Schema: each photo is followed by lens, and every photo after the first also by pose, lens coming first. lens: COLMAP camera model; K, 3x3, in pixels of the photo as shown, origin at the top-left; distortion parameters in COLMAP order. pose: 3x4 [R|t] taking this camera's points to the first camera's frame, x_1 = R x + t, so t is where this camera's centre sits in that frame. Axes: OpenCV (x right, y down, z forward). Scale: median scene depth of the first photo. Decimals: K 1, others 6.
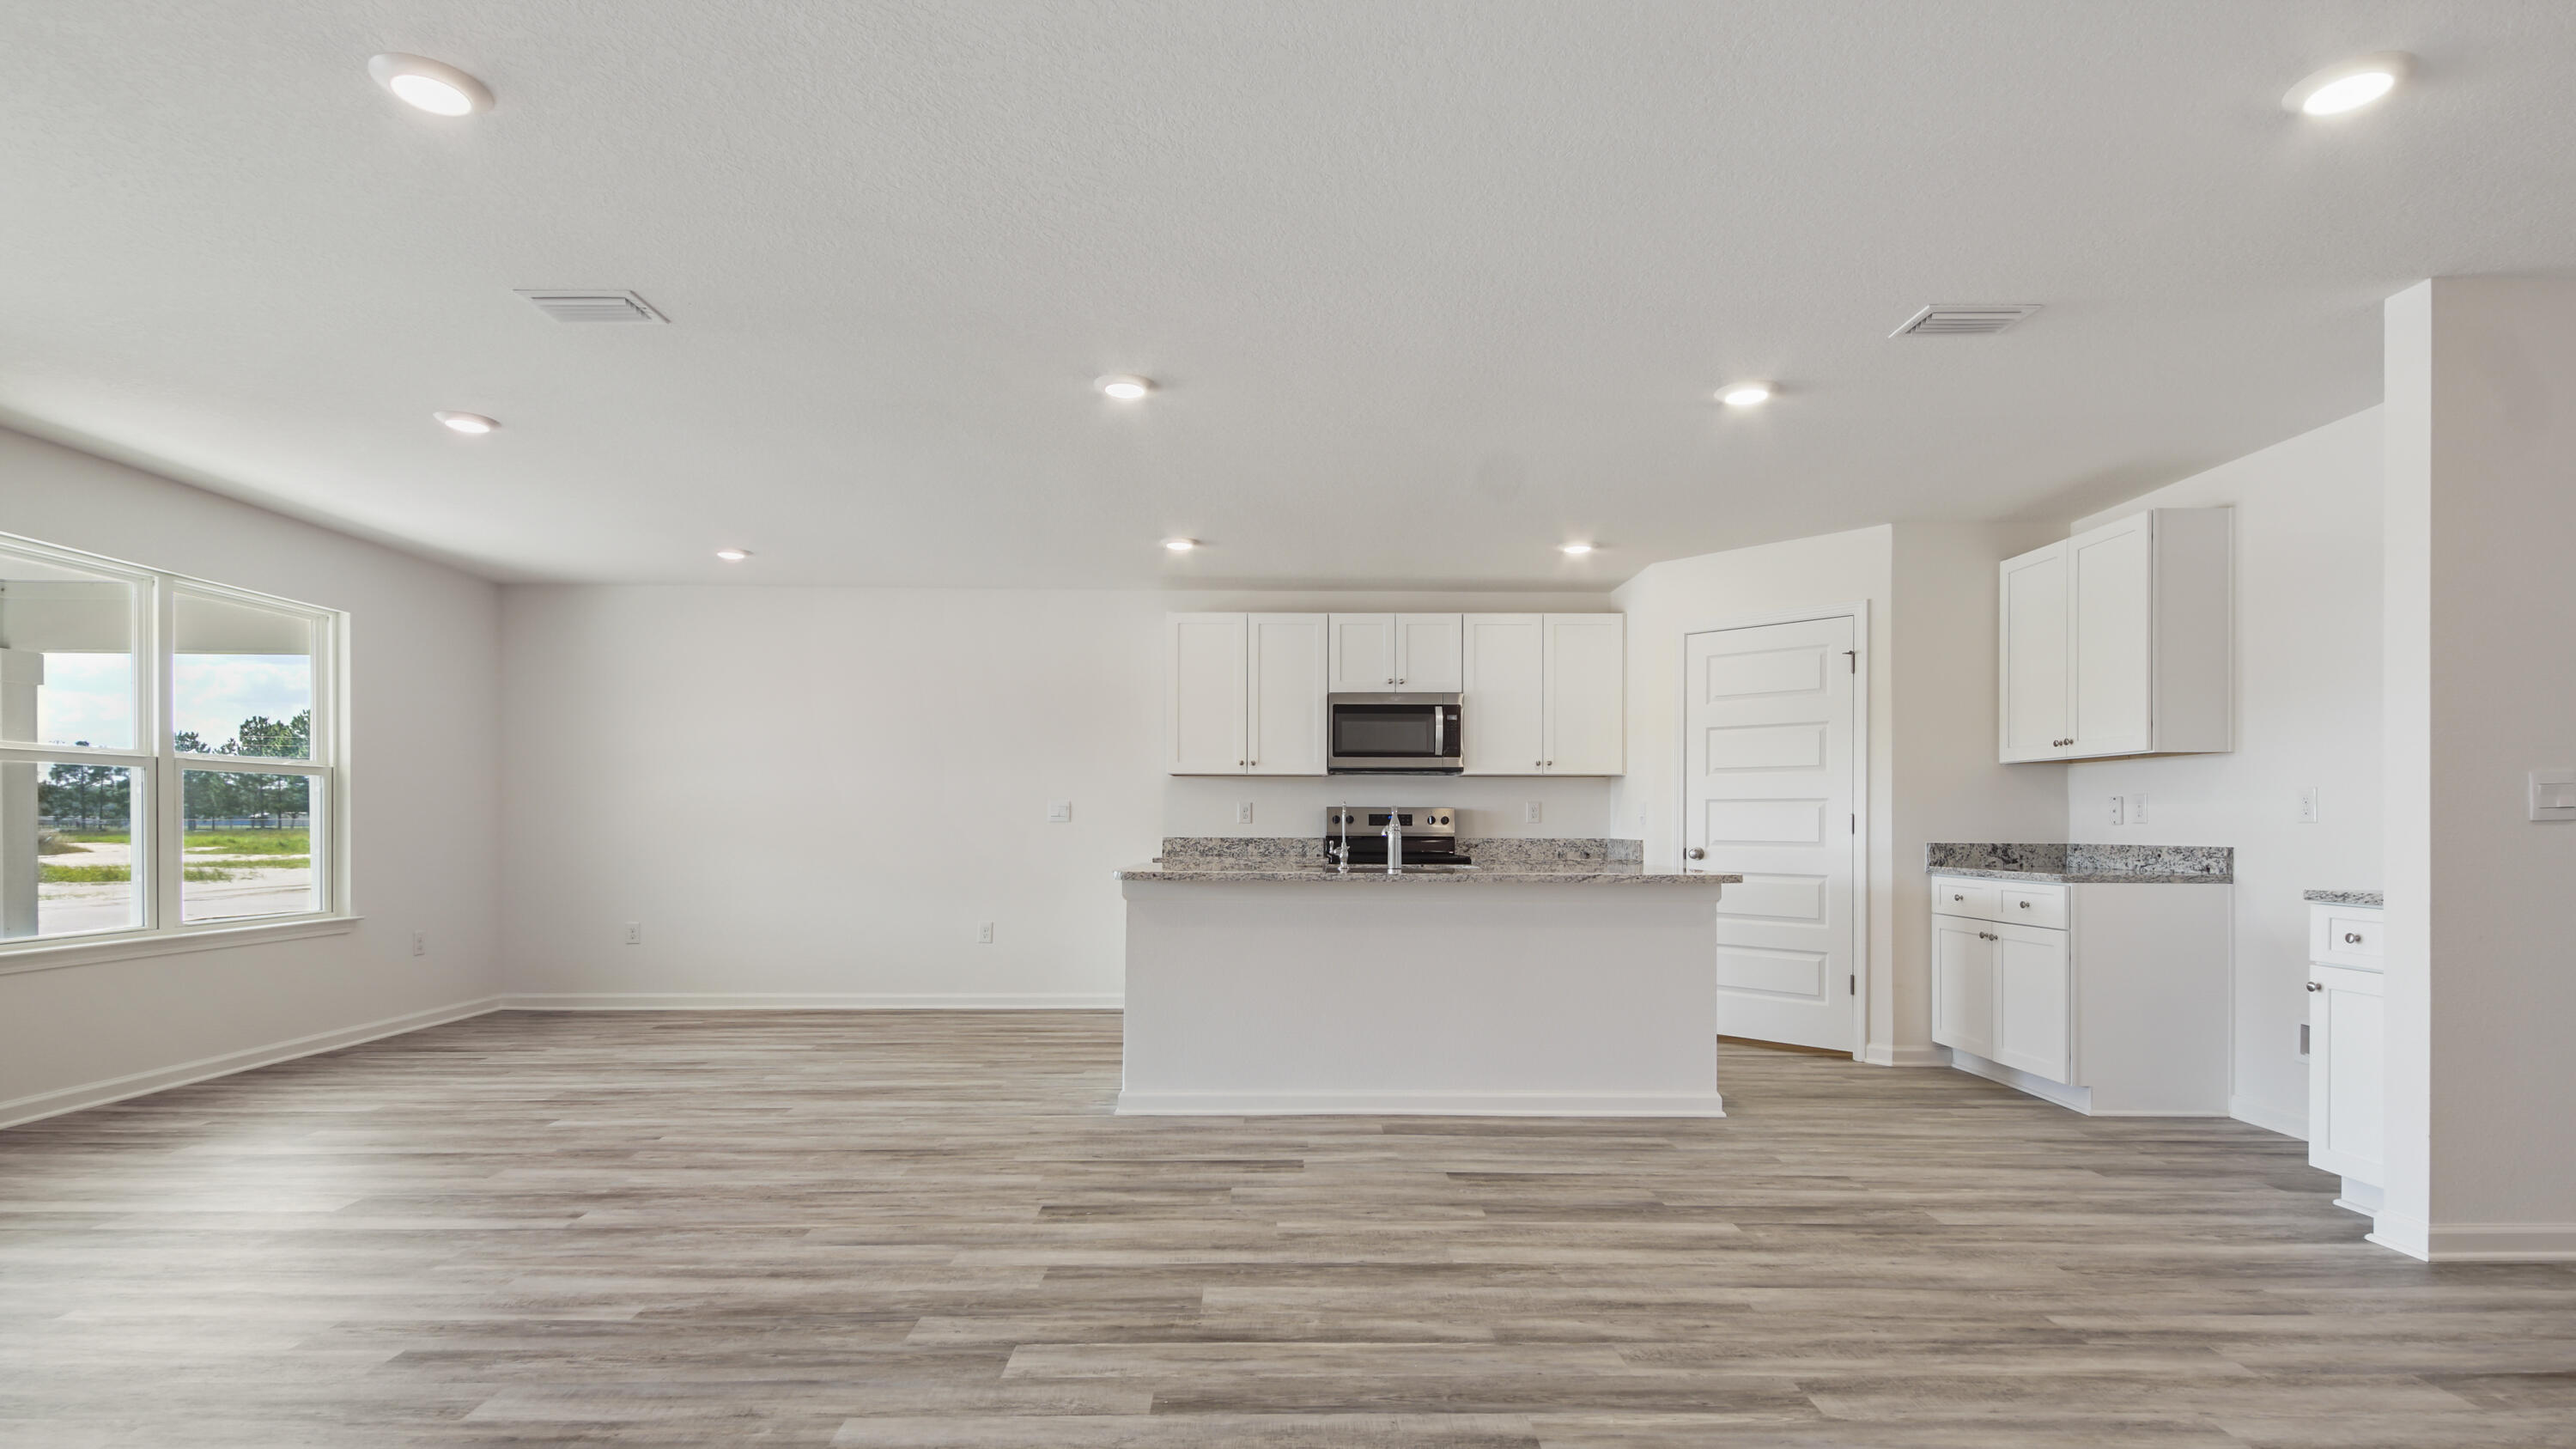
lens RADIAL K [[1196.9, 0, 1287.6], [0, 1196.9, 826.4], [0, 0, 1]] dist [0.051490, -0.036029]
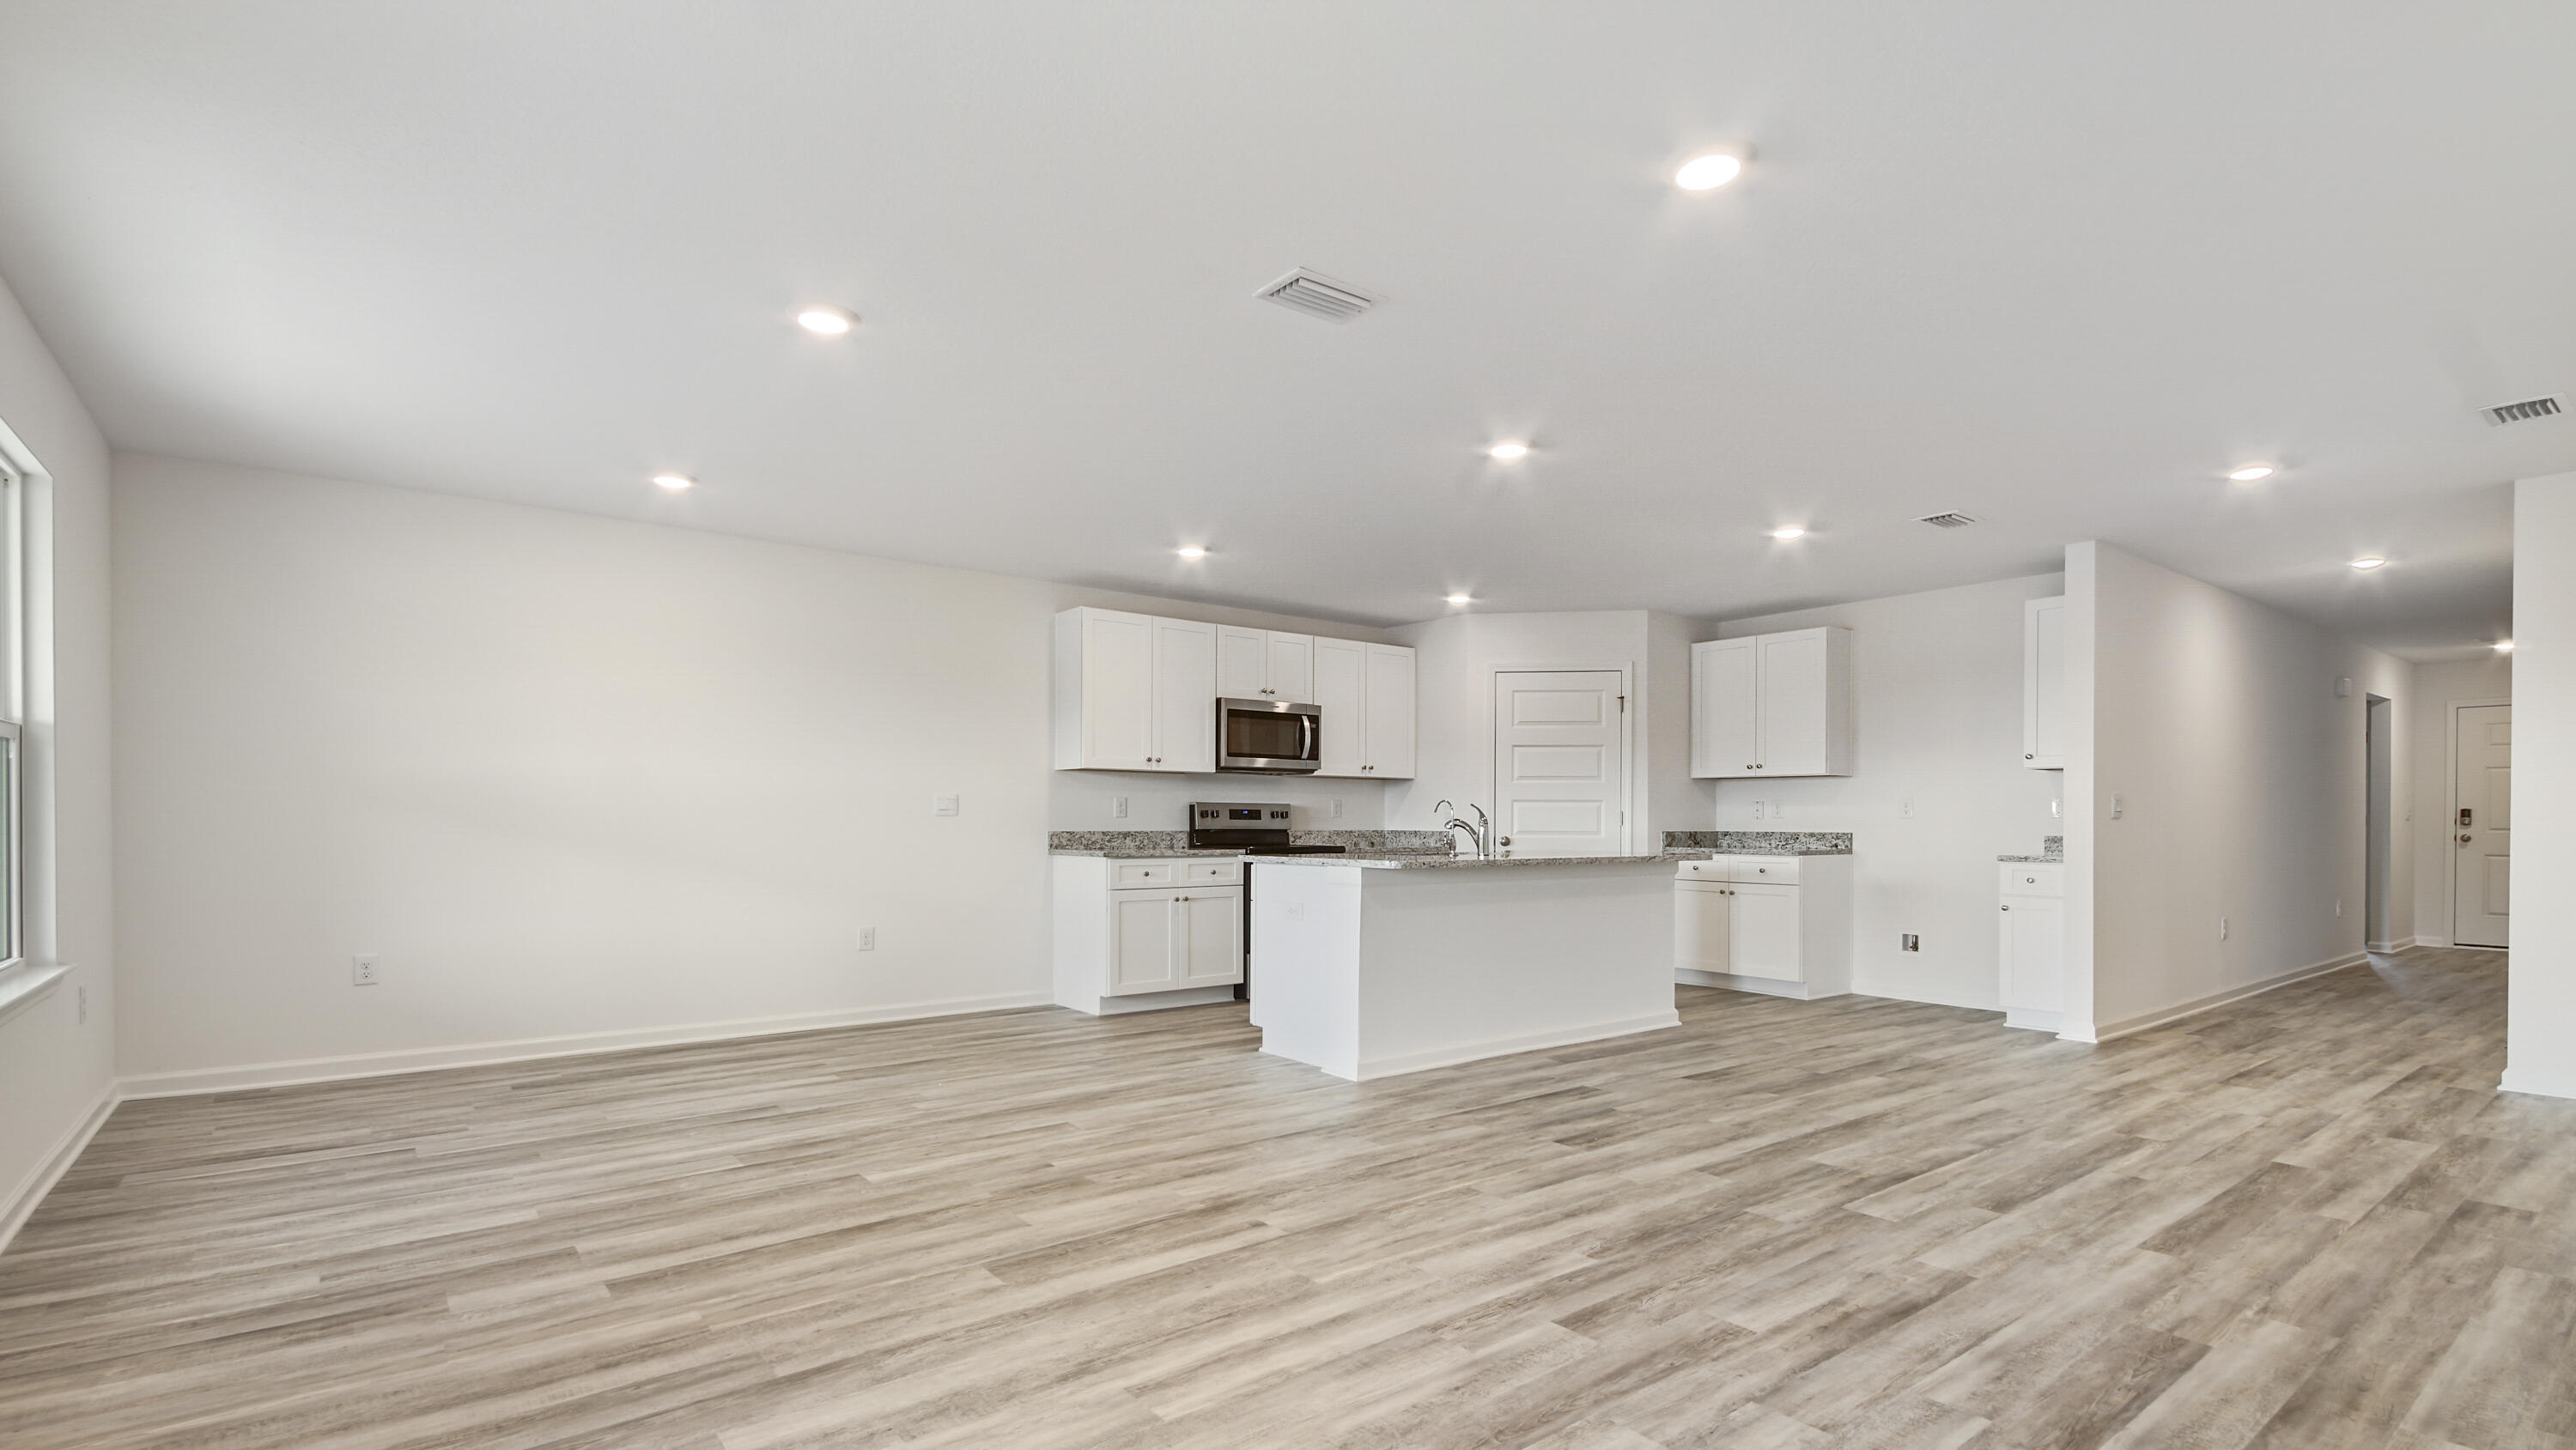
lens RADIAL K [[1166.8, 0, 1275.1], [0, 1166.8, 817.8], [0, 0, 1]] dist [0.018568, -0.000603]
pose [[0.799947, 0.001650, 0.600069, -0.826884], [0.000314, 0.999995, -0.003168, 0.001551], [-0.600071, 0.002723, 0.799942, 0.184970]]
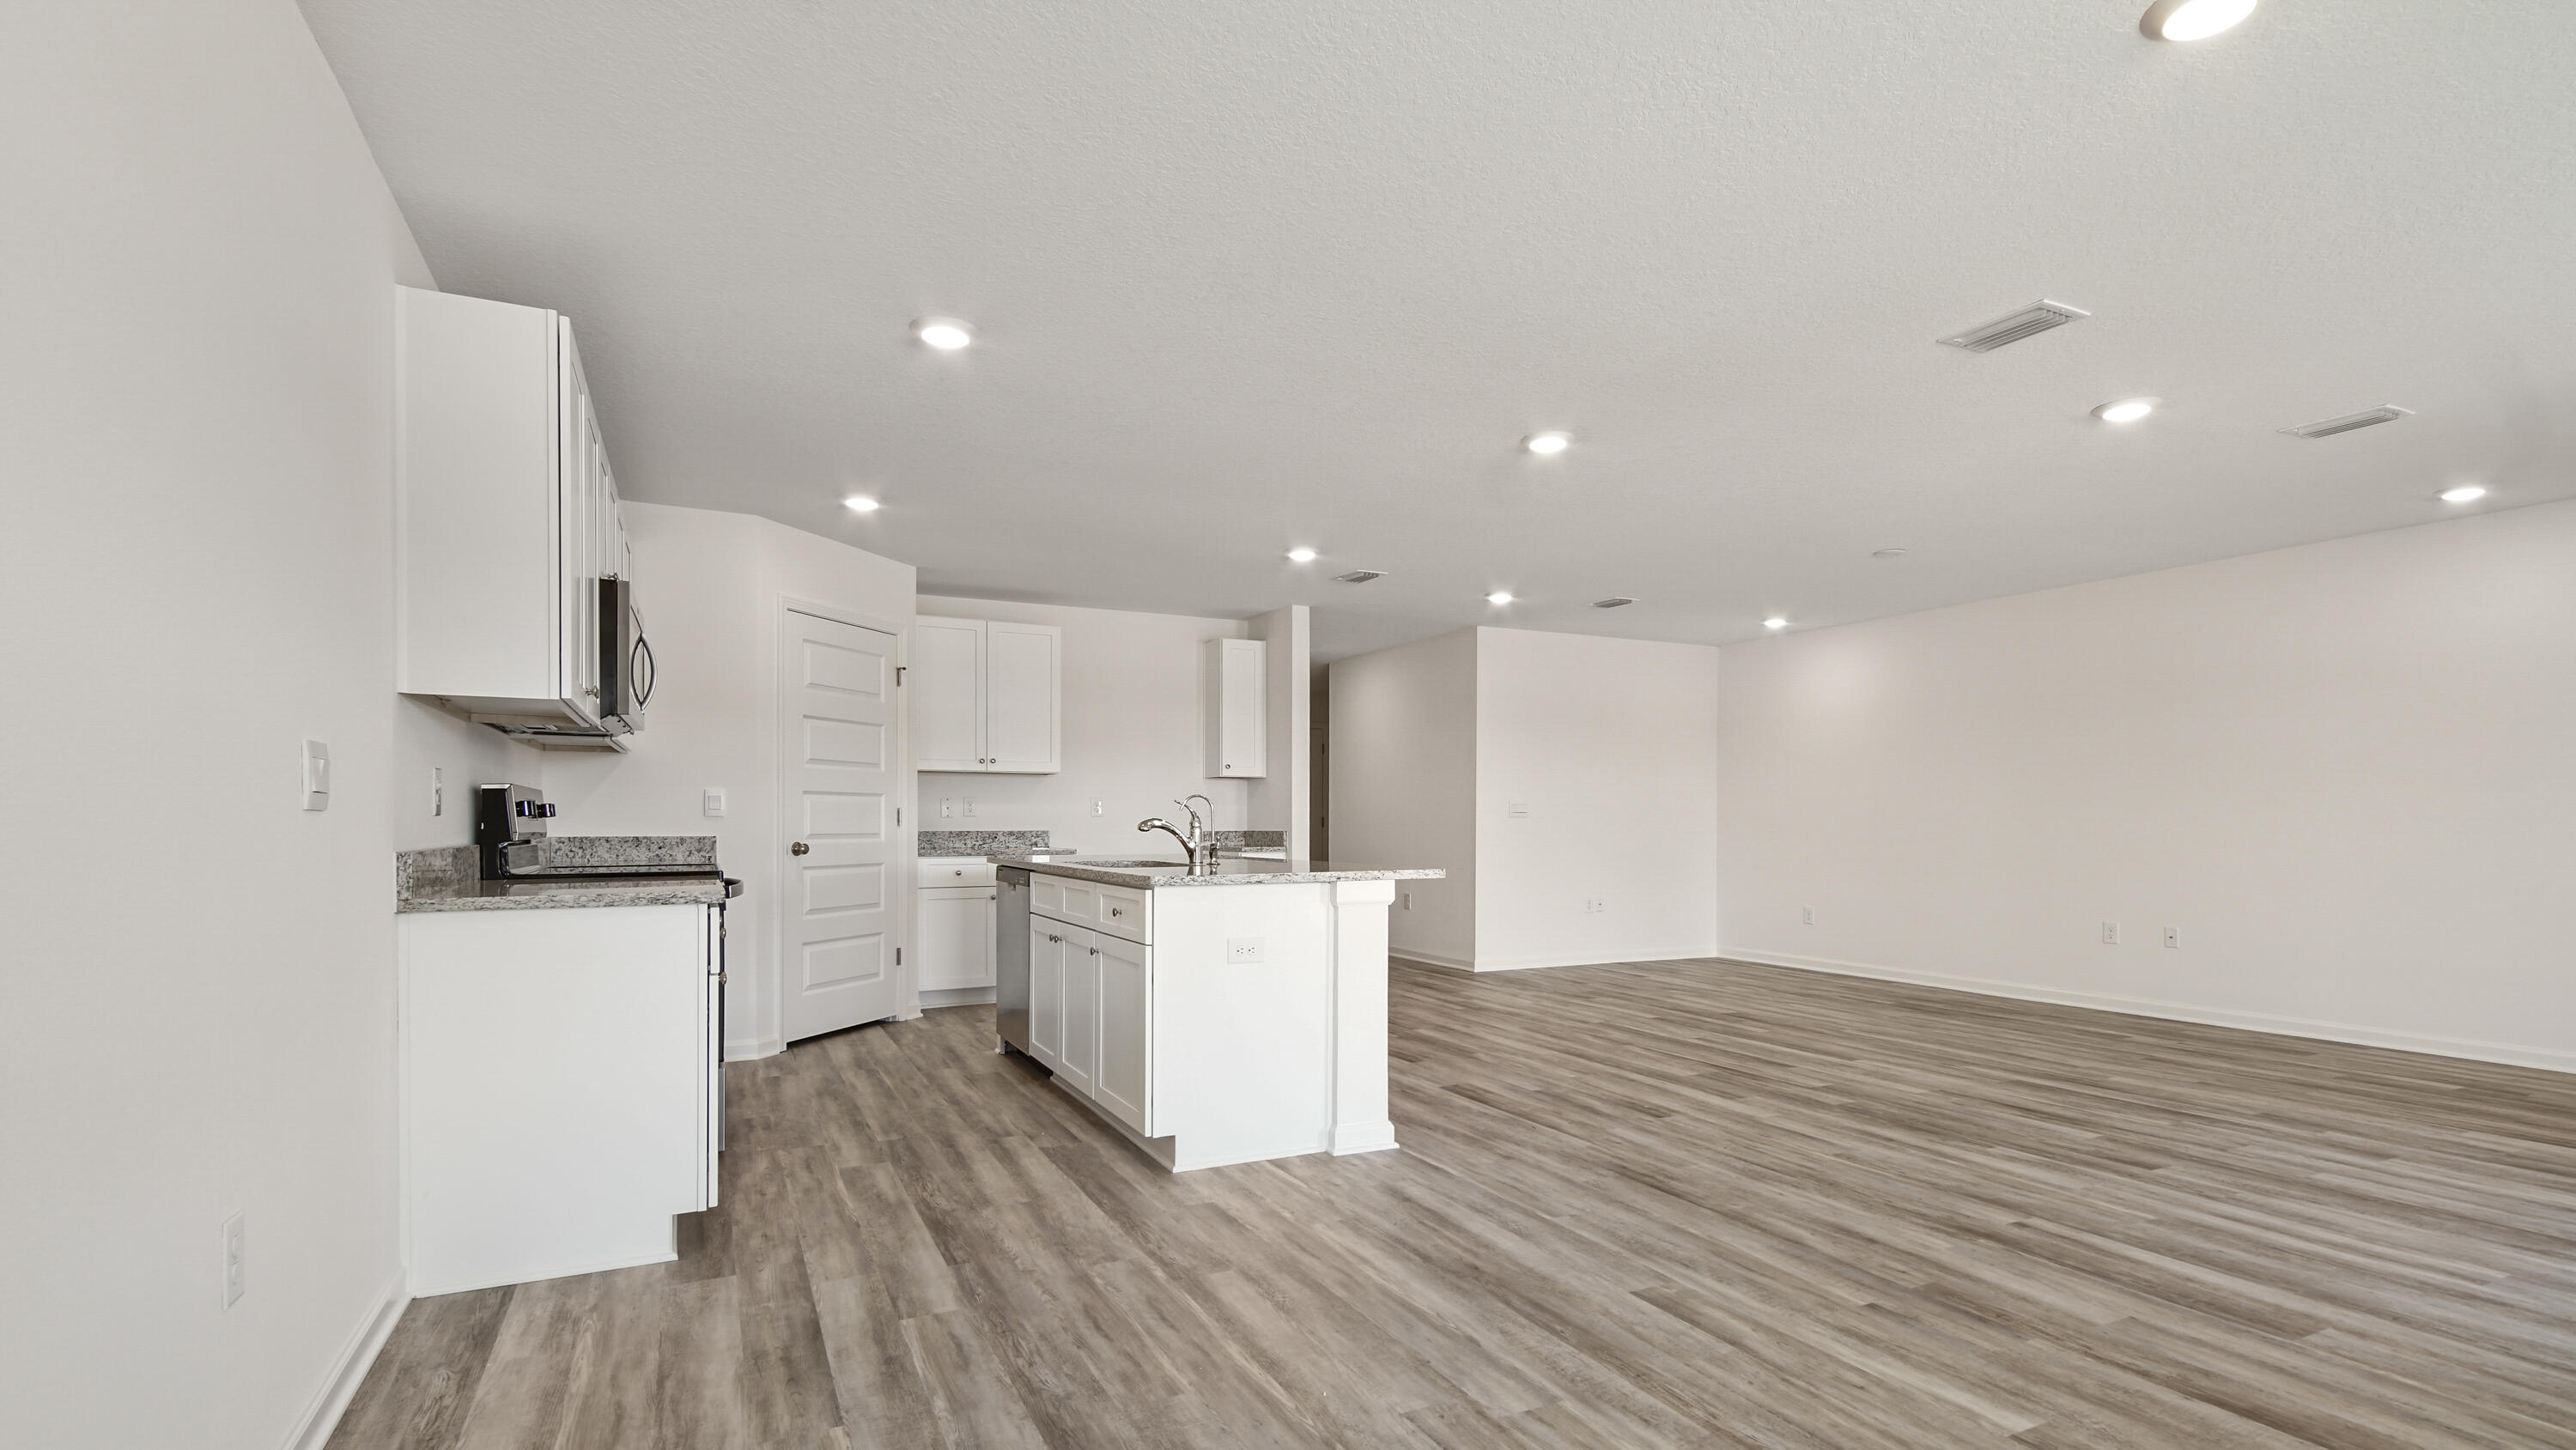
lens RADIAL K [[1196.6, 0, 1287.6], [0, 1196.6, 826.9], [0, 0, 1]] dist [0.051490, -0.036029]
pose [[-0.429763, -0.007775, 0.902908, -0.880279], [0.001793, 0.999954, 0.009465, -0.003476], [-0.902940, 0.005687, -0.429729, 1.415898]]
